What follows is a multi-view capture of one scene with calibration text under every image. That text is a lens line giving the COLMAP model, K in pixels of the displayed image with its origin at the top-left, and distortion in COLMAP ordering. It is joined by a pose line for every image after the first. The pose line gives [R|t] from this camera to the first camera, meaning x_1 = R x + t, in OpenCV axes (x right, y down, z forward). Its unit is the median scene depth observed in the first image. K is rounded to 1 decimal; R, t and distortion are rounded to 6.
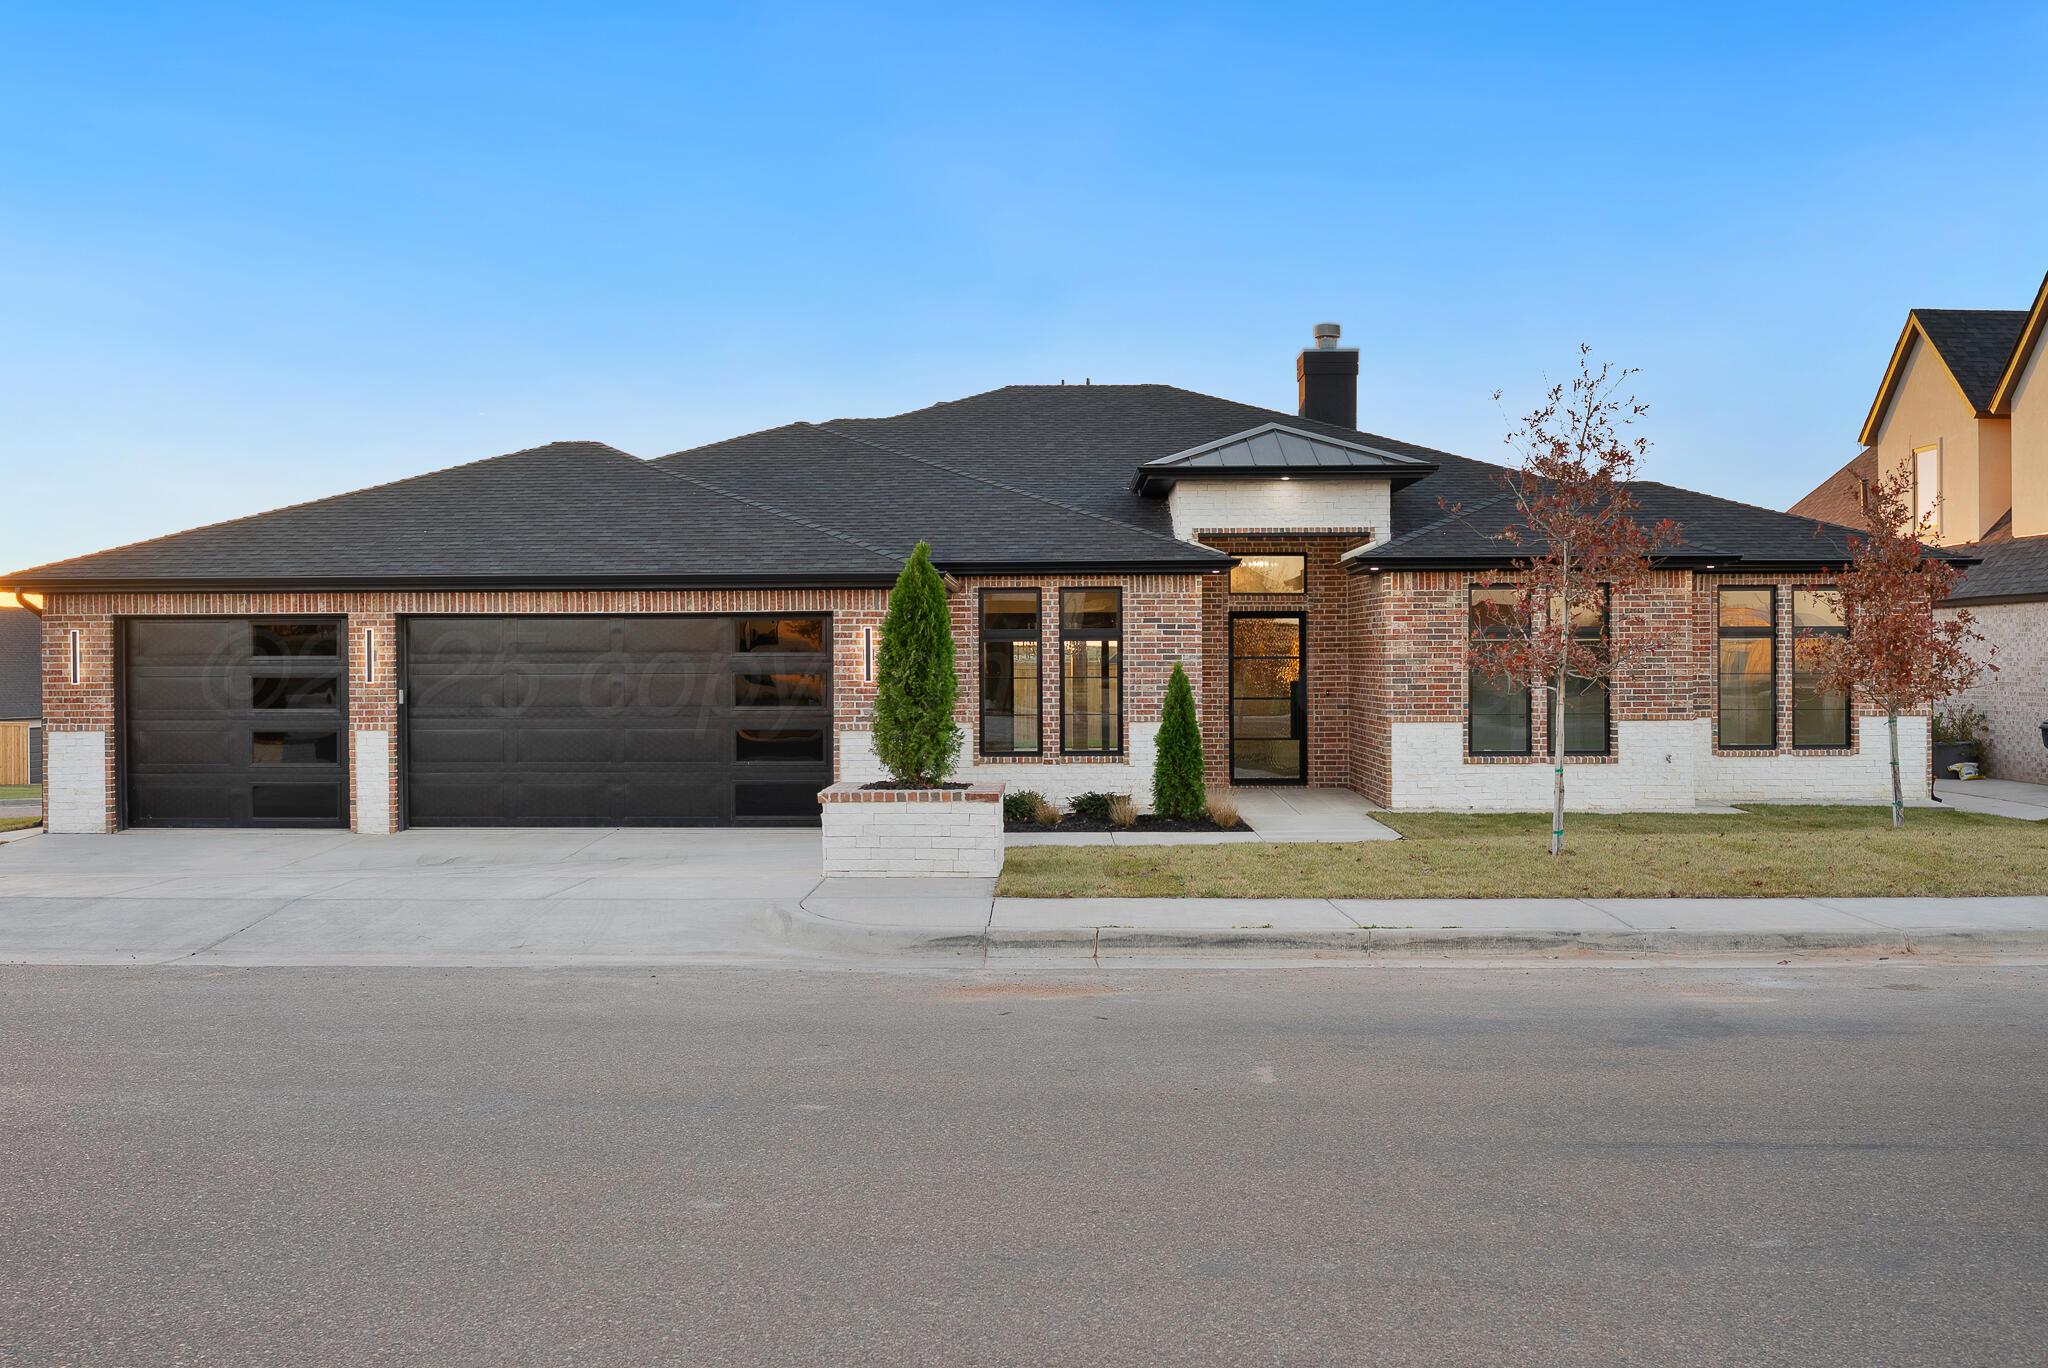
lens RADIAL K [[1709.1, 0, 1067.9], [0, 1709.1, 681.9], [0, 0, 1]] dist [0.009986, 0.004495]
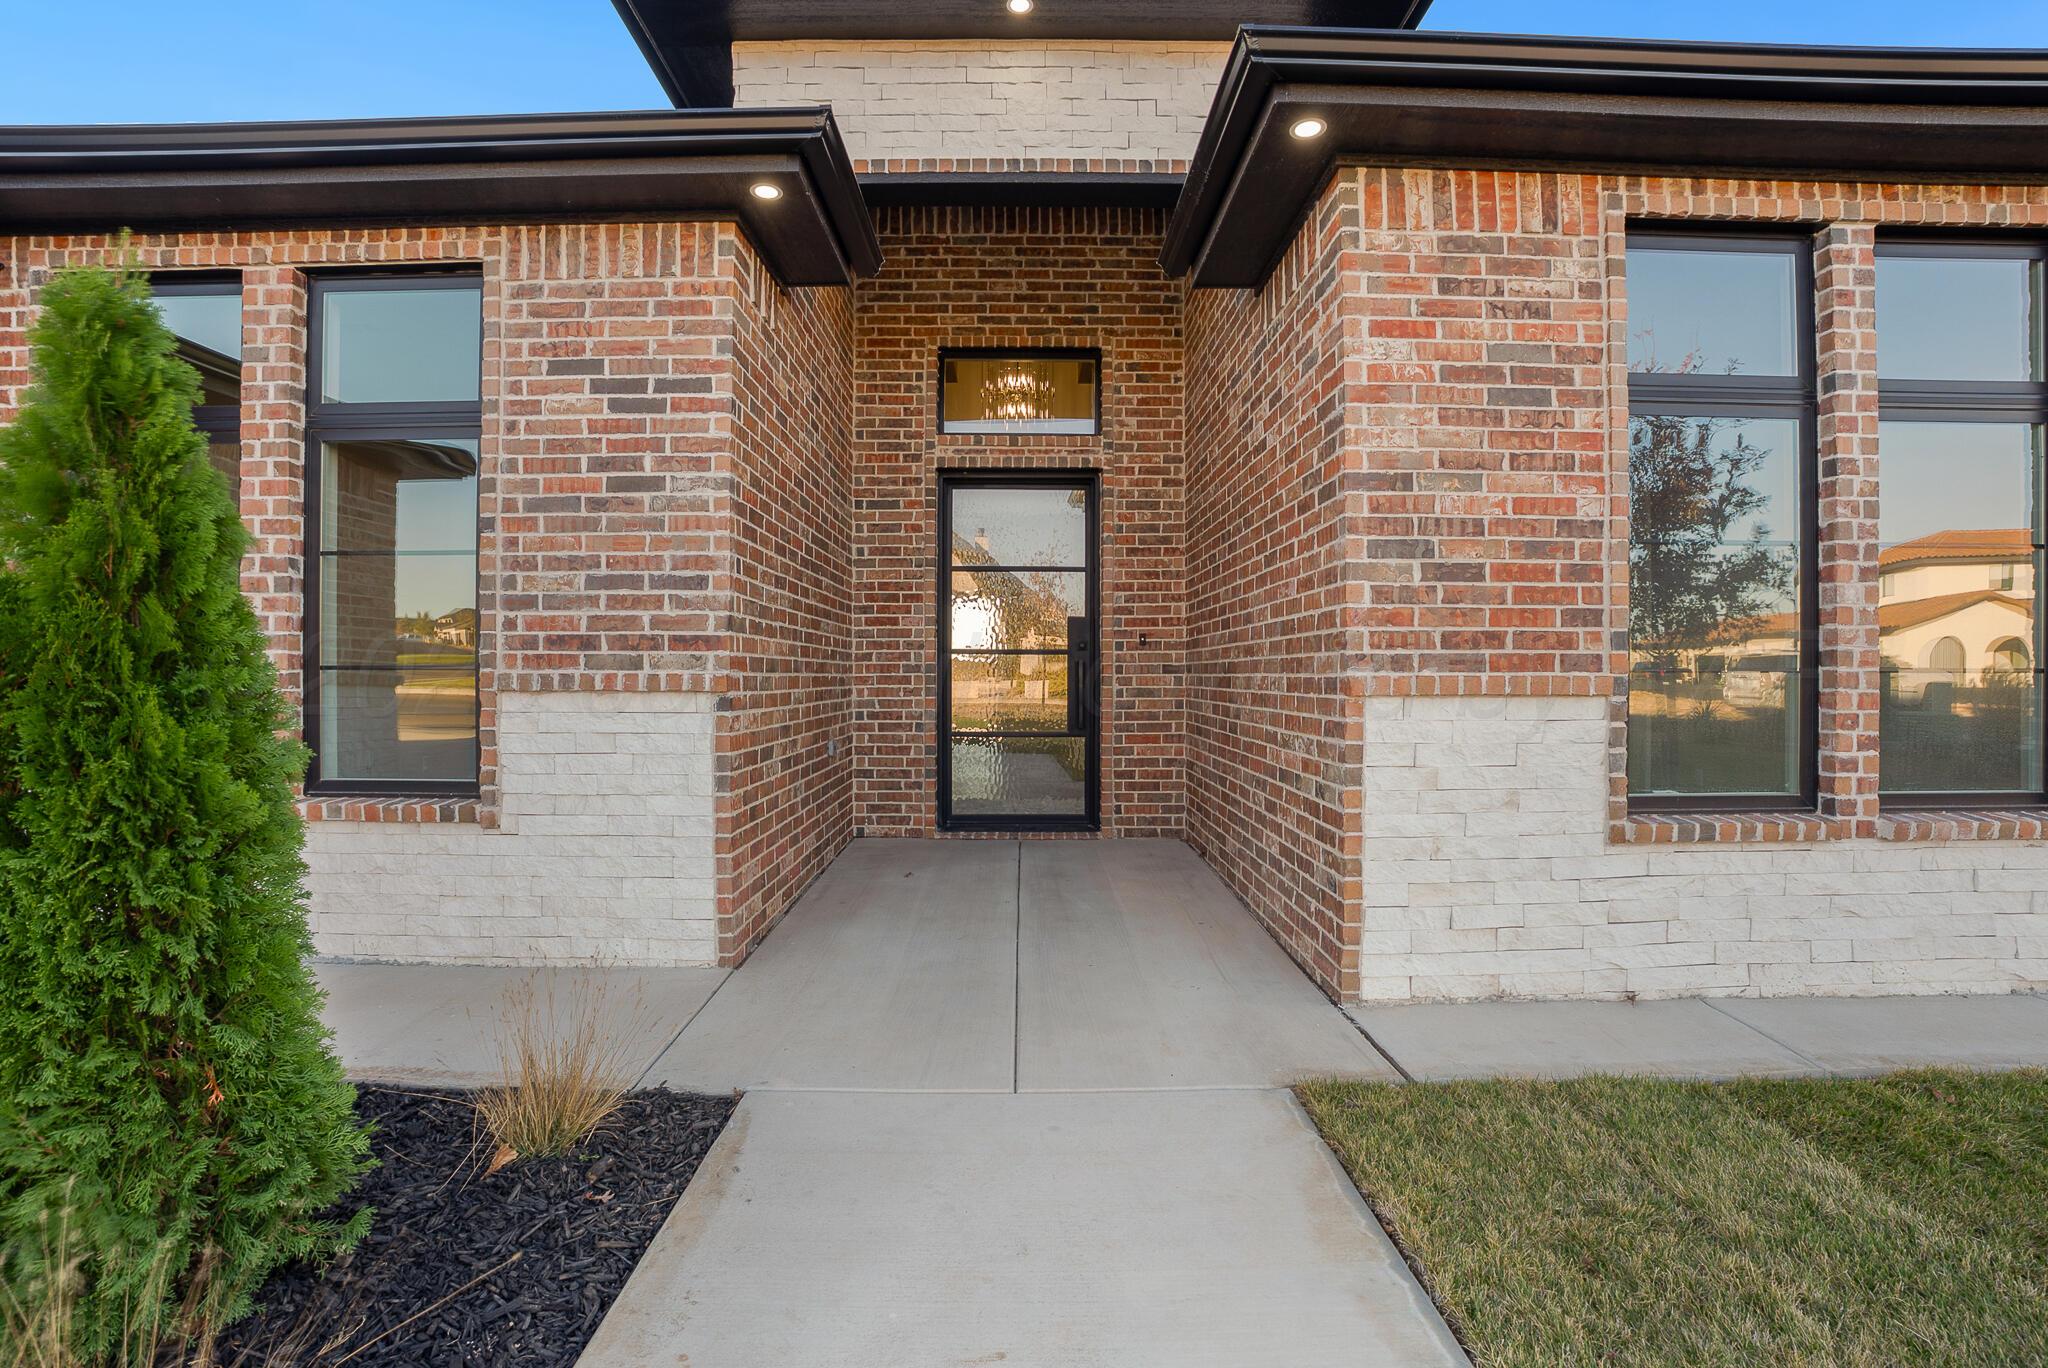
lens RADIAL K [[865.4, 0, 1024.0], [0, 865.4, 684.0], [0, 0, 1]] dist [-0.041078, -0.000434]
pose [[0.999967, 0.005862, 0.005560, 0.133085], [-0.005847, 0.999979, -0.002820, 0.022301], [-0.005577, 0.002788, 0.999981, 0.859778]]
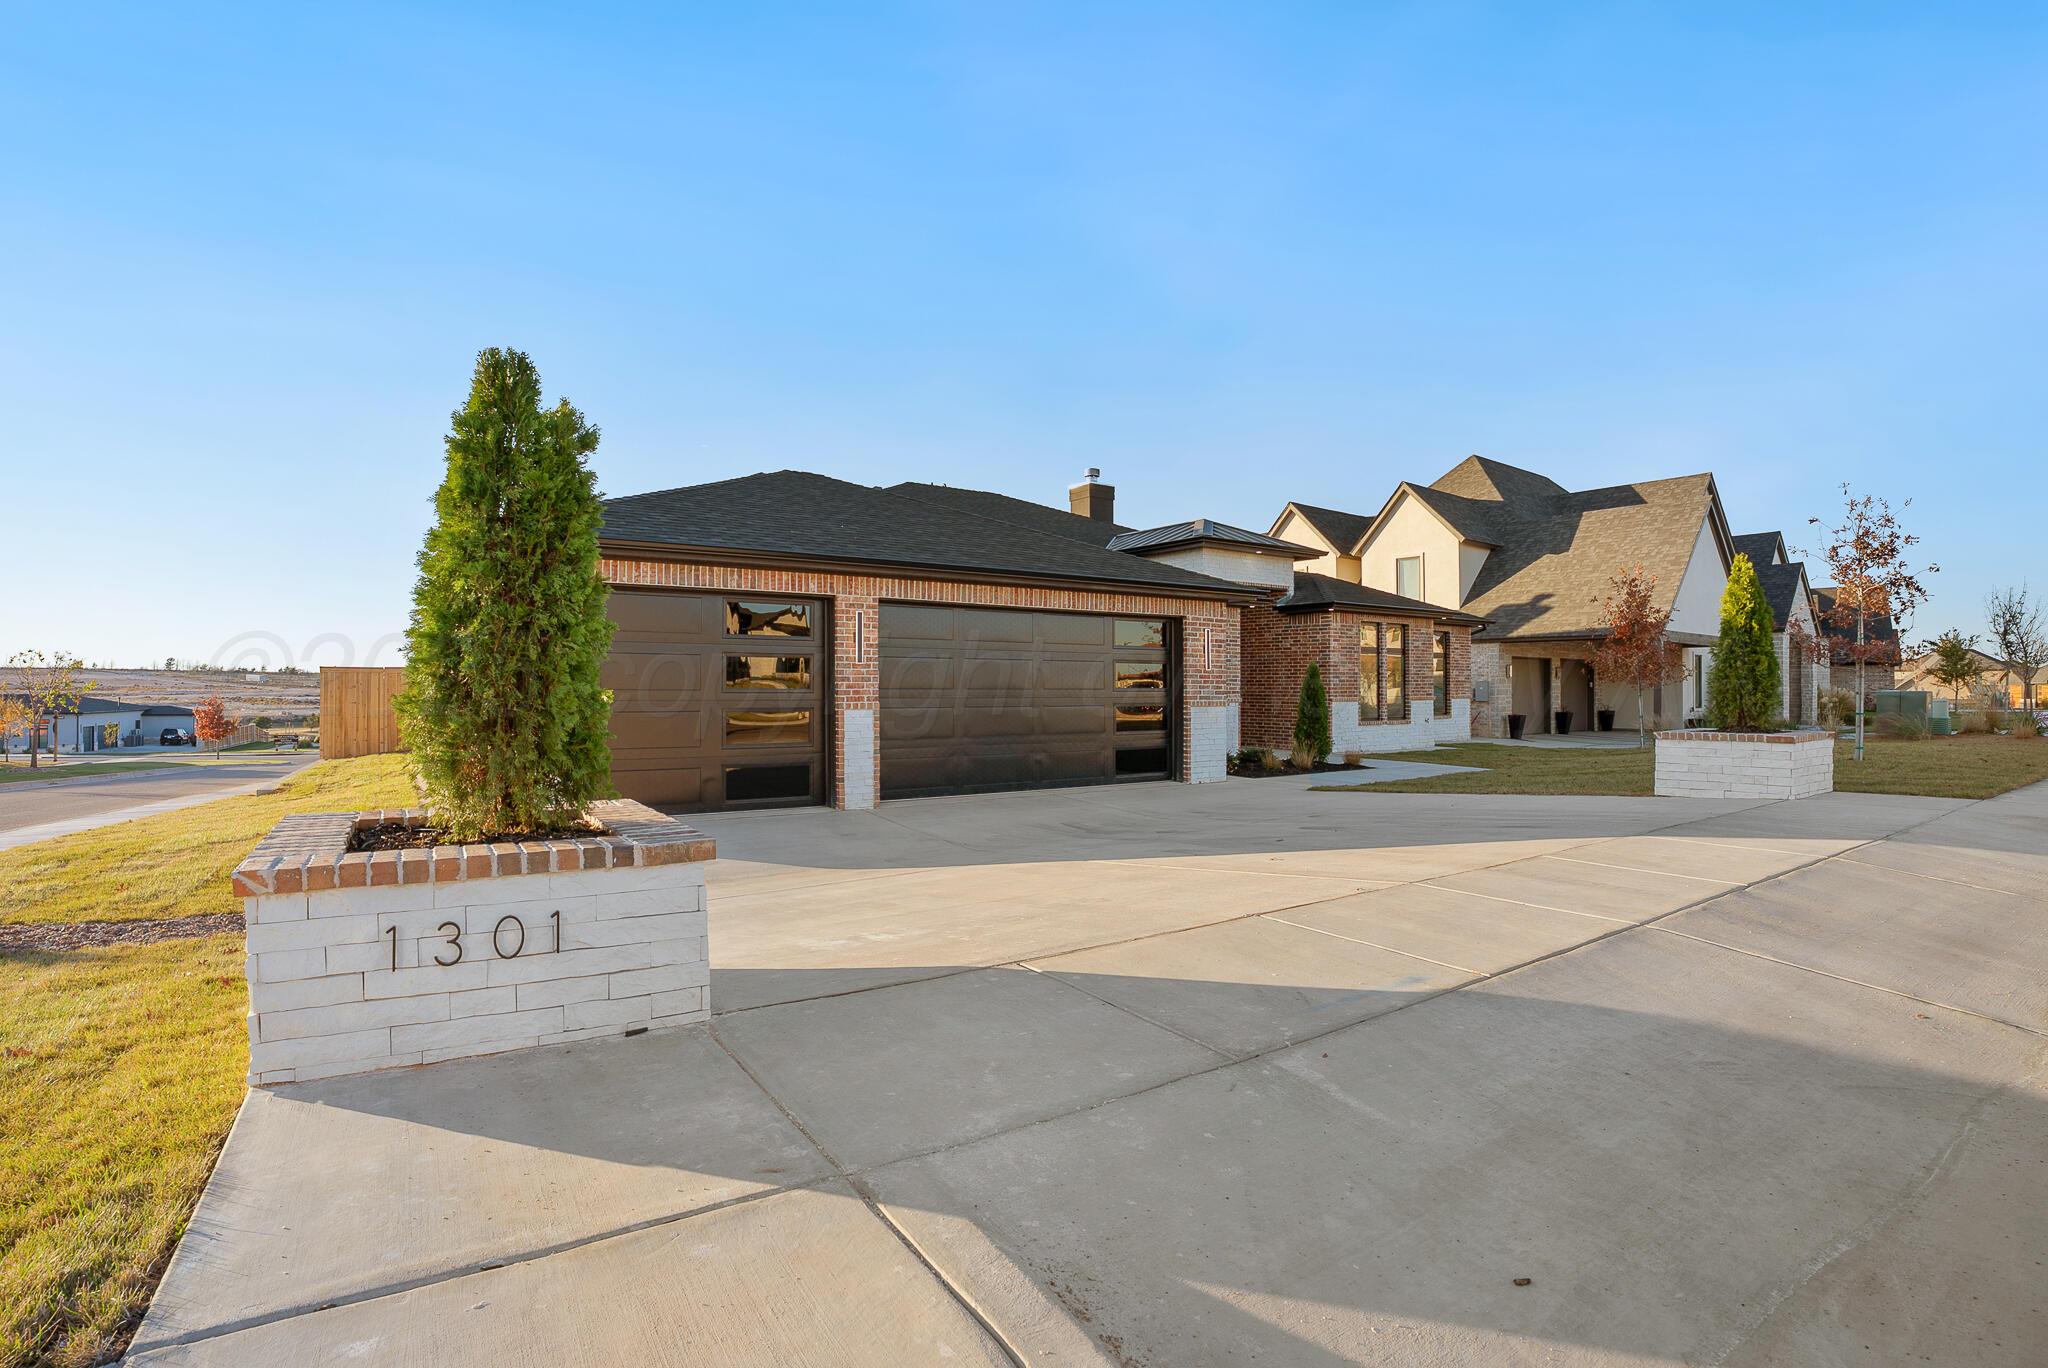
lens RADIAL K [[902.8, 0, 1006.7], [0, 902.8, 681.7], [0, 0, 1]] dist [0.002339, -0.000526]
pose [[0.831335, 0.009192, 0.555696, -0.566018], [-0.001078, 0.999888, -0.014927, 0.017528], [-0.555771, 0.011810, 0.831252, 0.442777]]
